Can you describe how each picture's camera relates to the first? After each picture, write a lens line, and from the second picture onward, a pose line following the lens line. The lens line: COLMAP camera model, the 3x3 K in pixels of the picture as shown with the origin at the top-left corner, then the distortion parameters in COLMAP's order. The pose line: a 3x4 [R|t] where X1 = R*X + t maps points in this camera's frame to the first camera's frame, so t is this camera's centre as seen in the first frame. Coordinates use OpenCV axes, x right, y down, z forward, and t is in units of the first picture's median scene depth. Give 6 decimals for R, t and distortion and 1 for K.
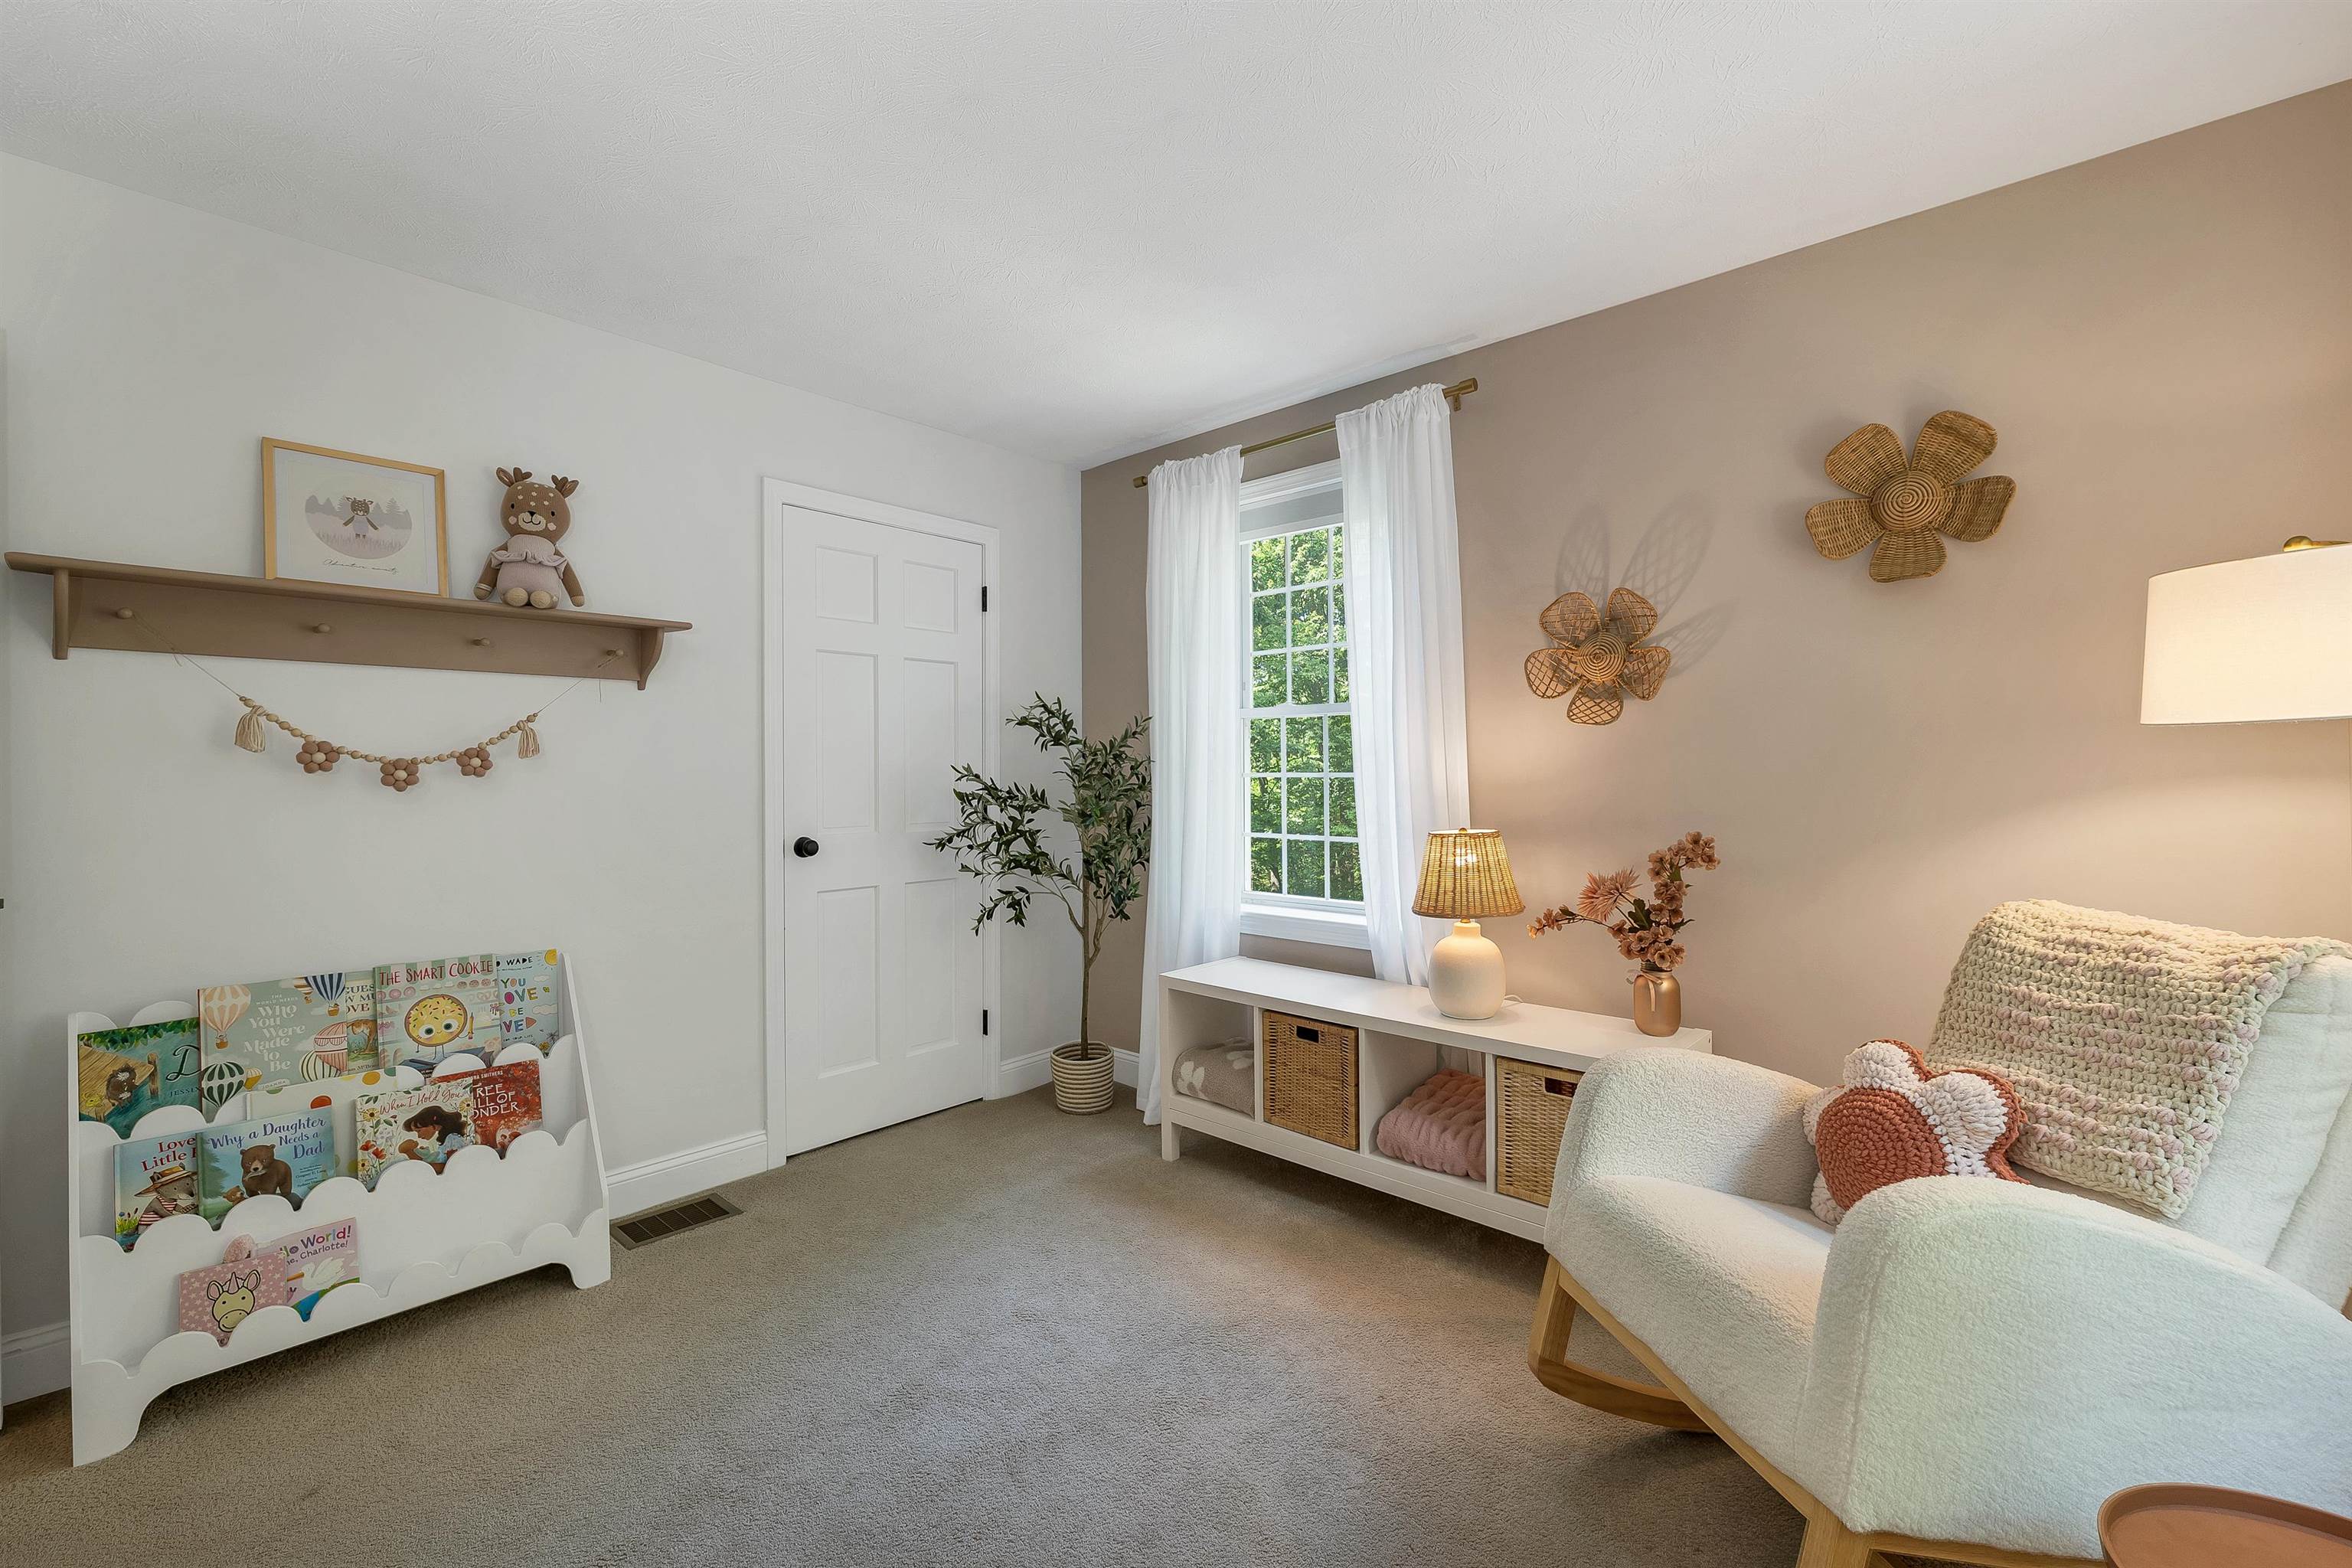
lens RADIAL K [[964.1, 0, 1167.8], [0, 964.1, 793.7], [0, 0, 1]] dist [-0.002671, -0.000254]
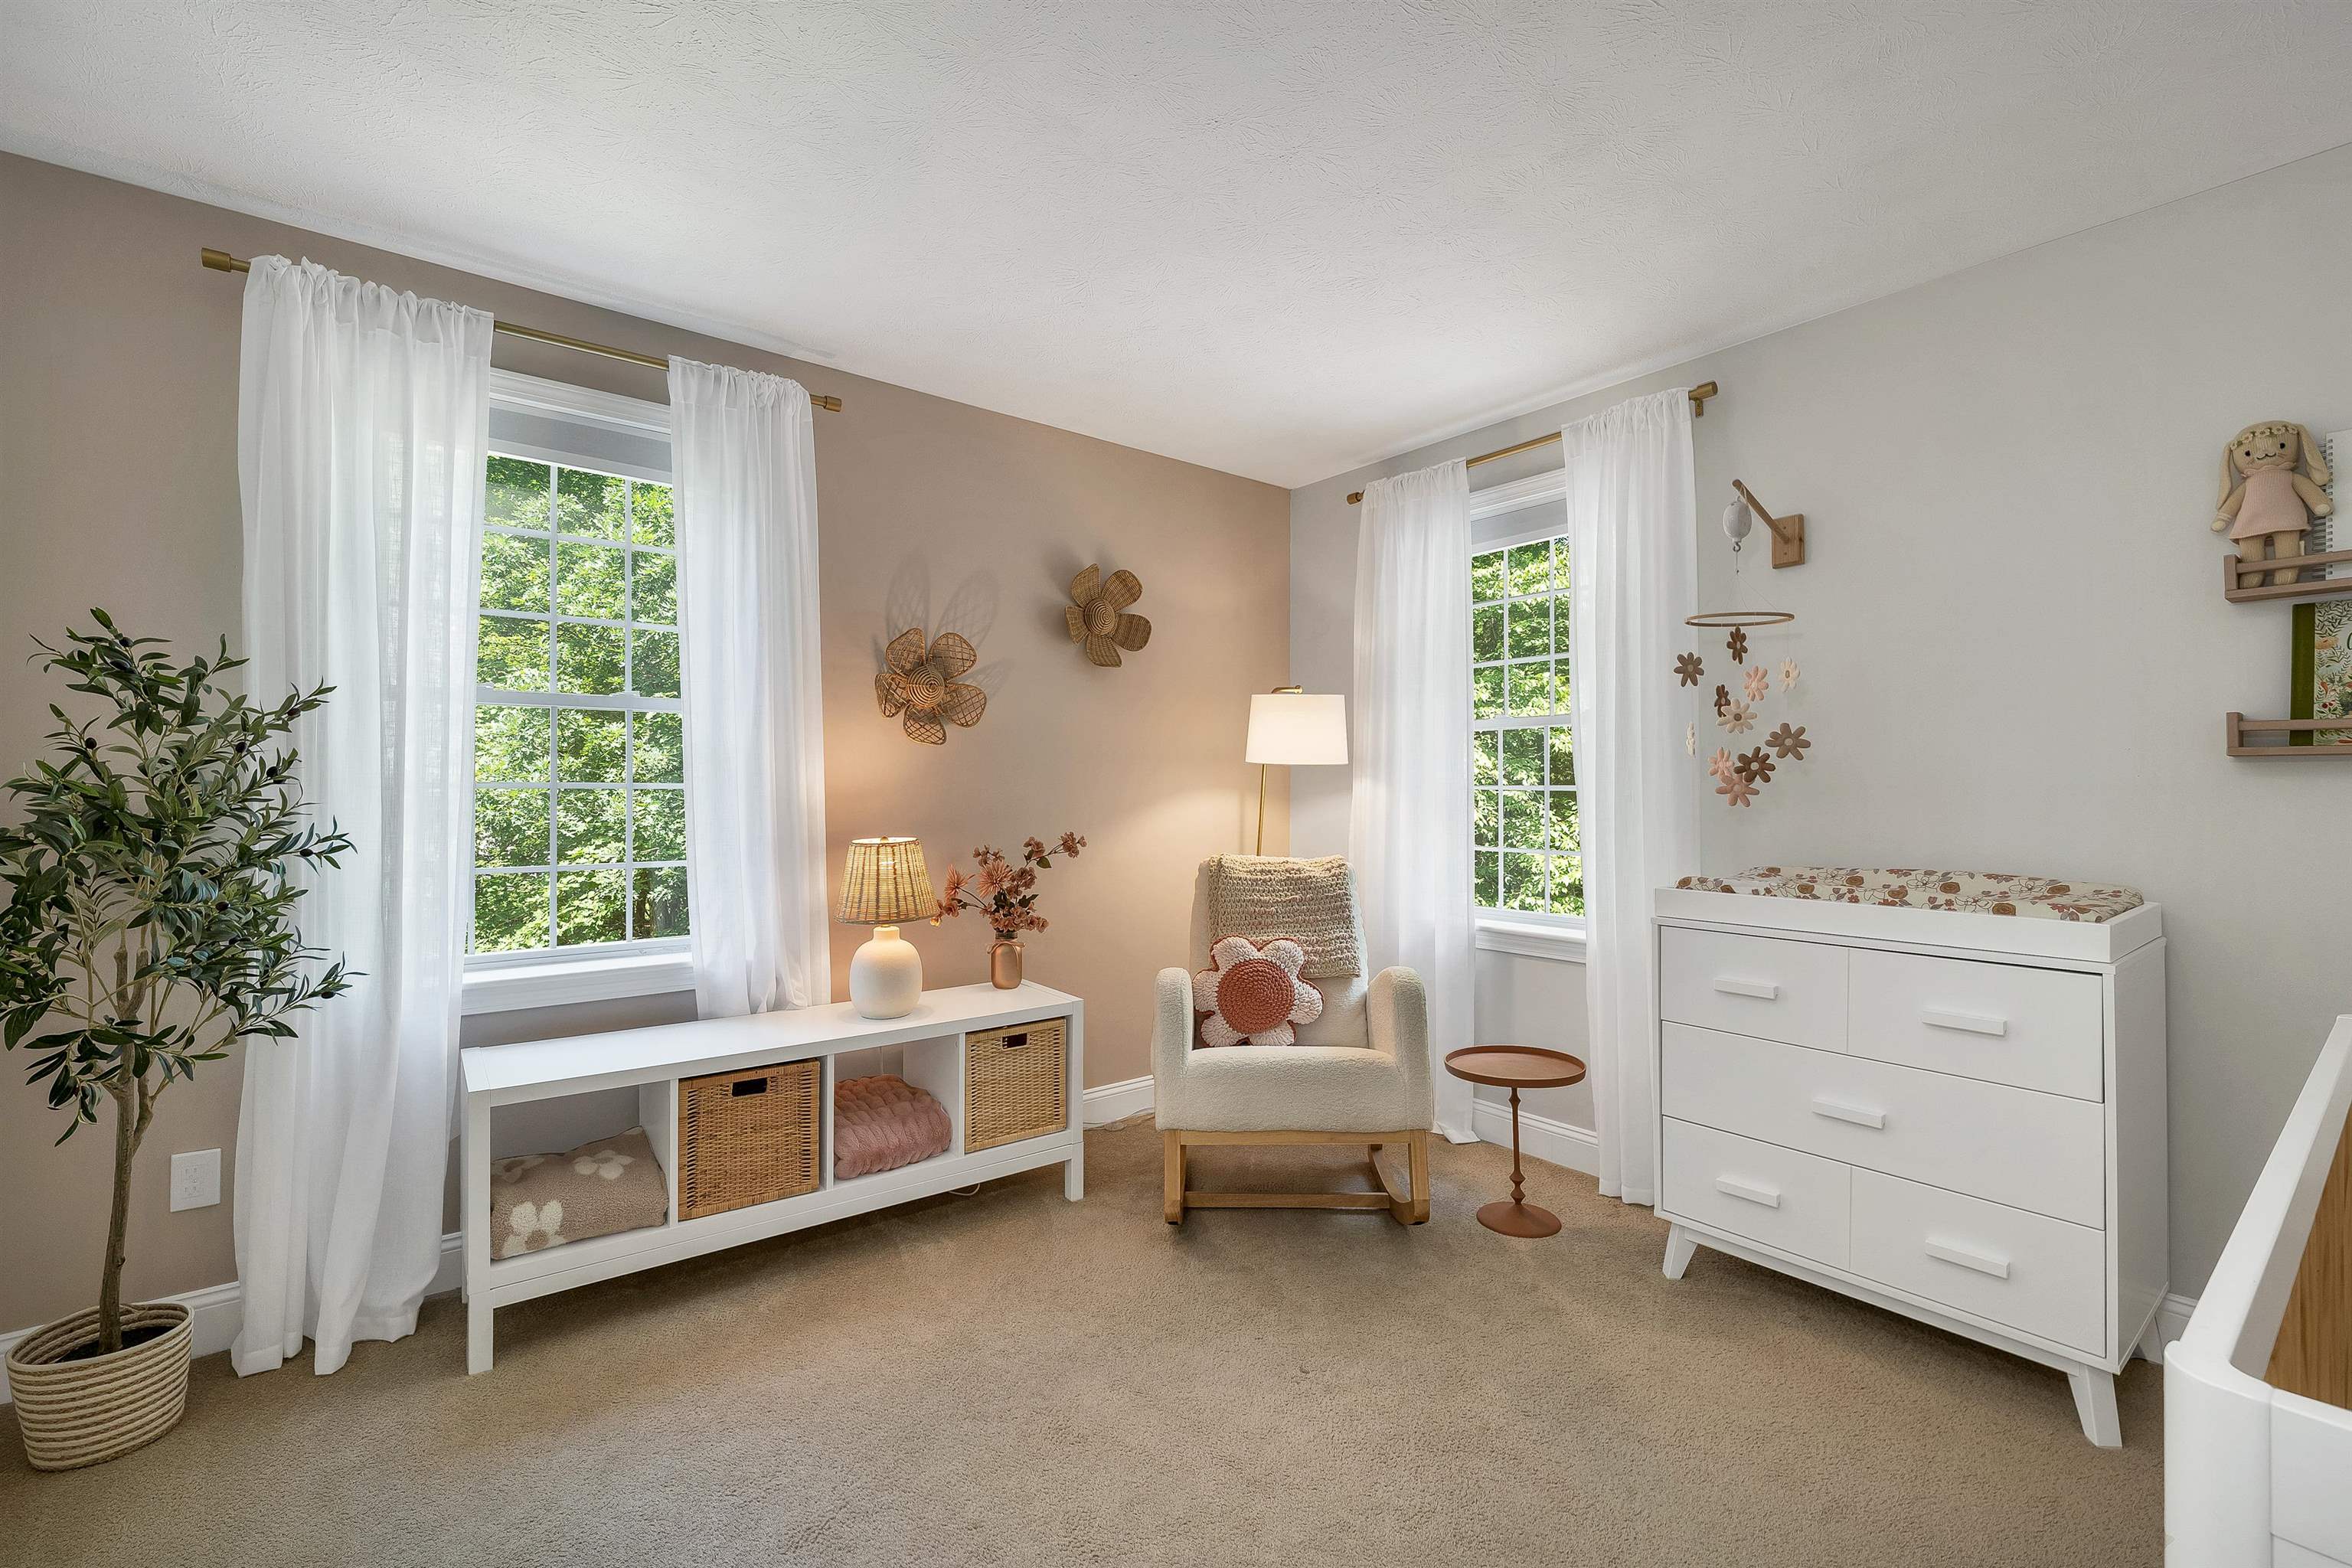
lens RADIAL K [[1008.1, 0, 1178.6], [0, 1008.1, 792.3], [0, 0, 1]] dist [-0.010223, -0.000422]
pose [[0.161364, -0.002836, 0.986891, -0.681112], [0.013170, 0.999913, 0.000720, -0.009504], [-0.986807, 0.012882, 0.161387, 0.477016]]
